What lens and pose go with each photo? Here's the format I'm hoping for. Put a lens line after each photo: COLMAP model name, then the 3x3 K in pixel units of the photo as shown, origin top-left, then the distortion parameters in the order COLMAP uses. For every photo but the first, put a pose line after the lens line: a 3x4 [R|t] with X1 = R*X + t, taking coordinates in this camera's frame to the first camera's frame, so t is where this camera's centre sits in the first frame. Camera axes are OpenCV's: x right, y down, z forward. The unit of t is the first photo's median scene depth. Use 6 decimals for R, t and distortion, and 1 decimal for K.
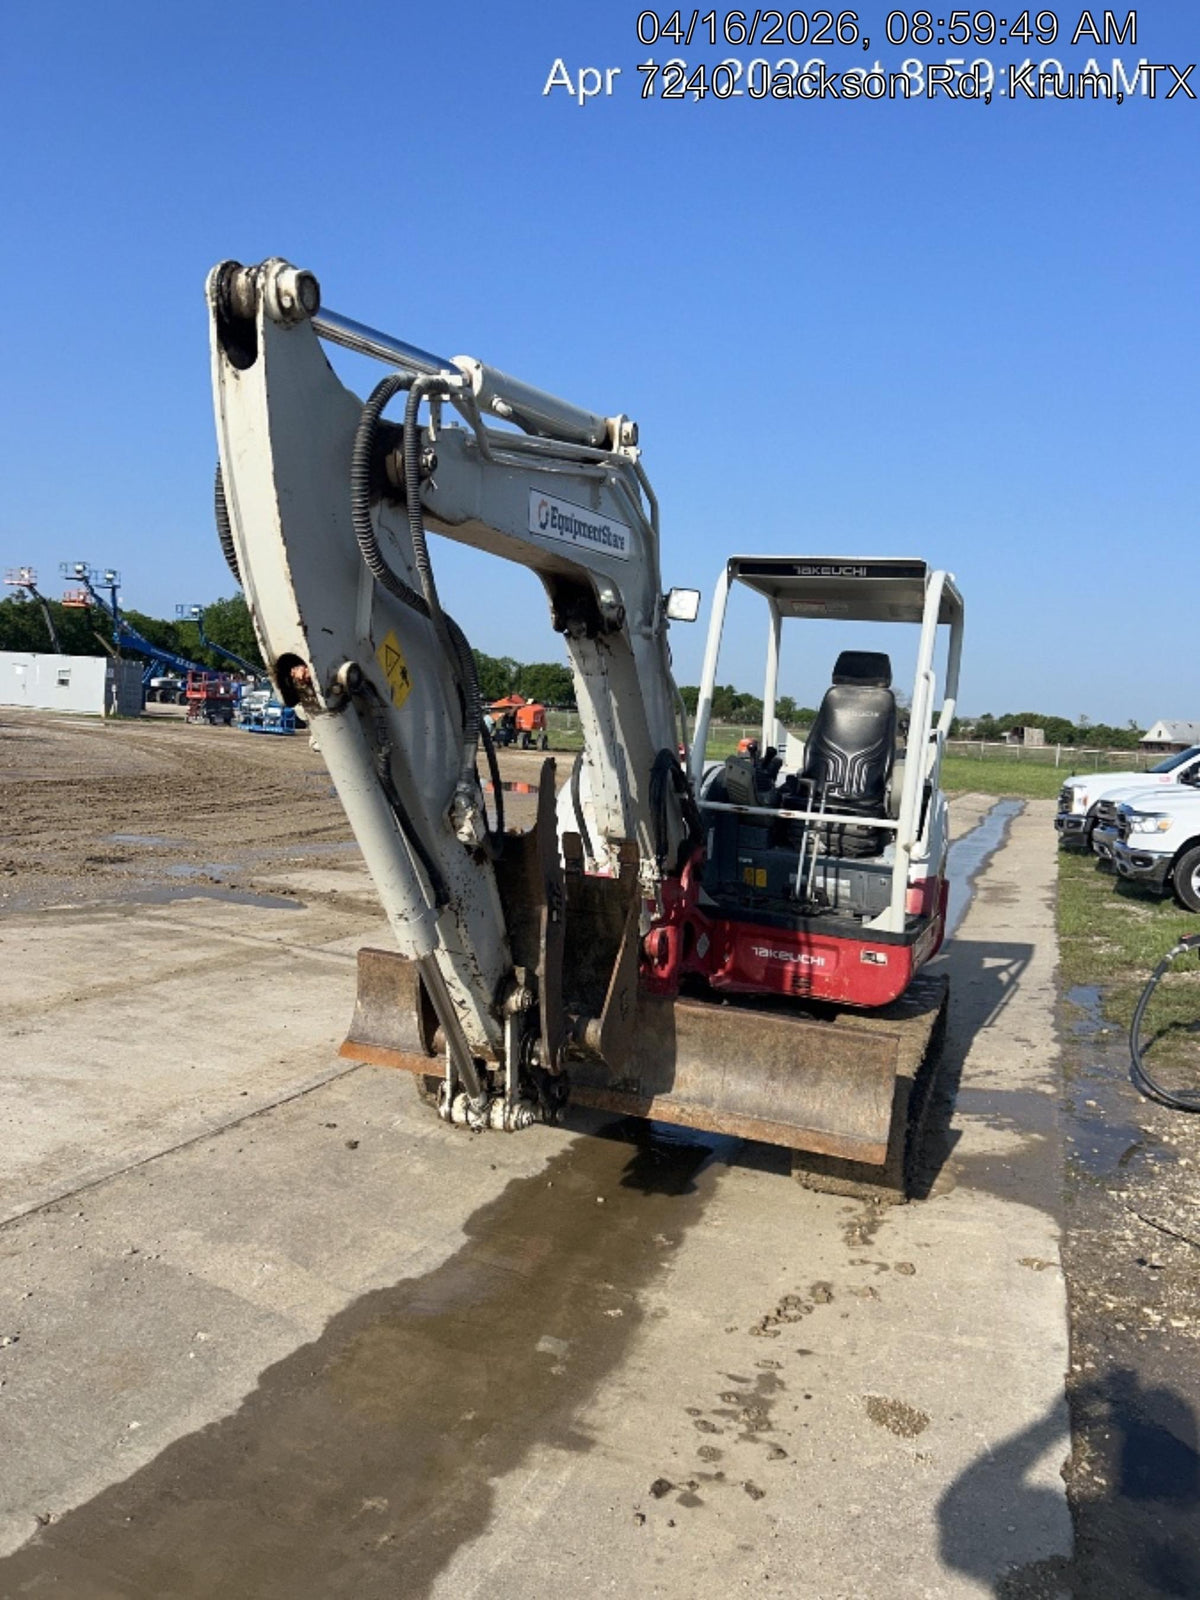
lens RADIAL K [[693.0, 0, 598.8], [0, 693.0, 779.7], [0, 0, 1]] dist [-0.000936, -0.000272]
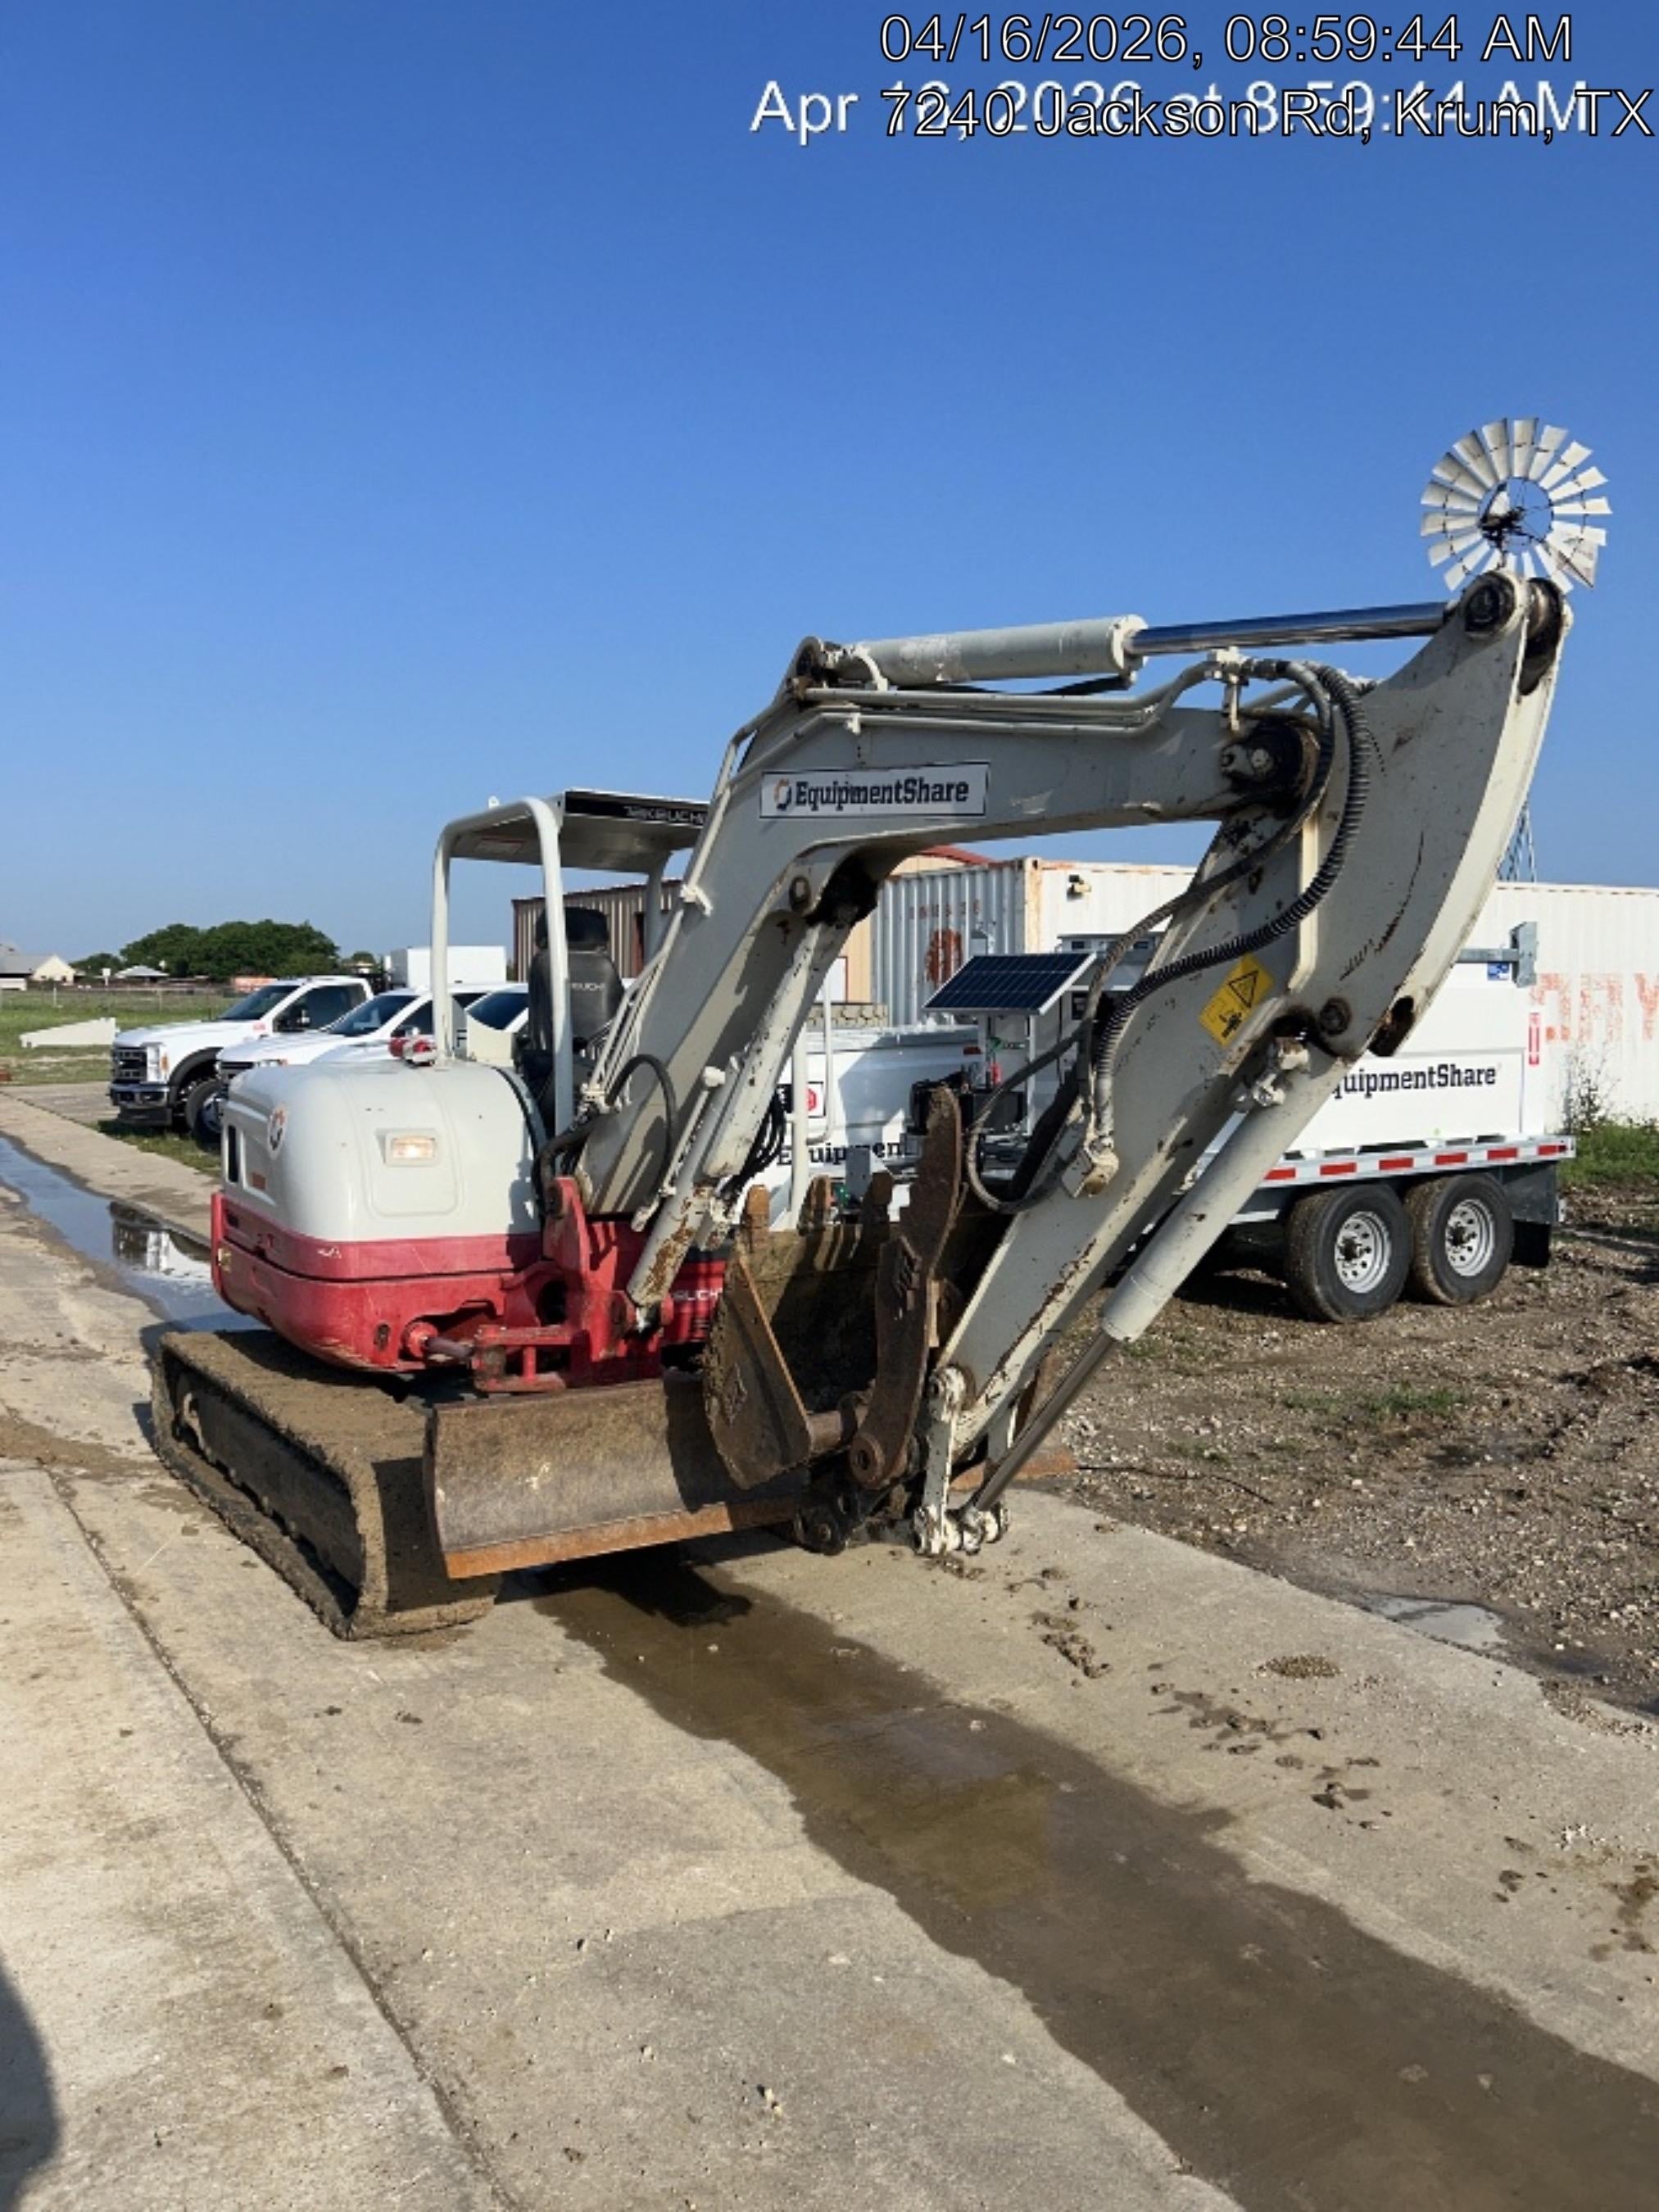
lens RADIAL K [[882.1, 0, 838.3], [0, 882.1, 1096.9], [0, 0, 1]] dist [0.022203, -0.022036]
pose [[0.858734, -0.121079, 0.497911, -0.417191], [0.111692, 0.992547, 0.048729, -0.042685], [-0.500100, 0.013768, 0.865858, 0.103971]]
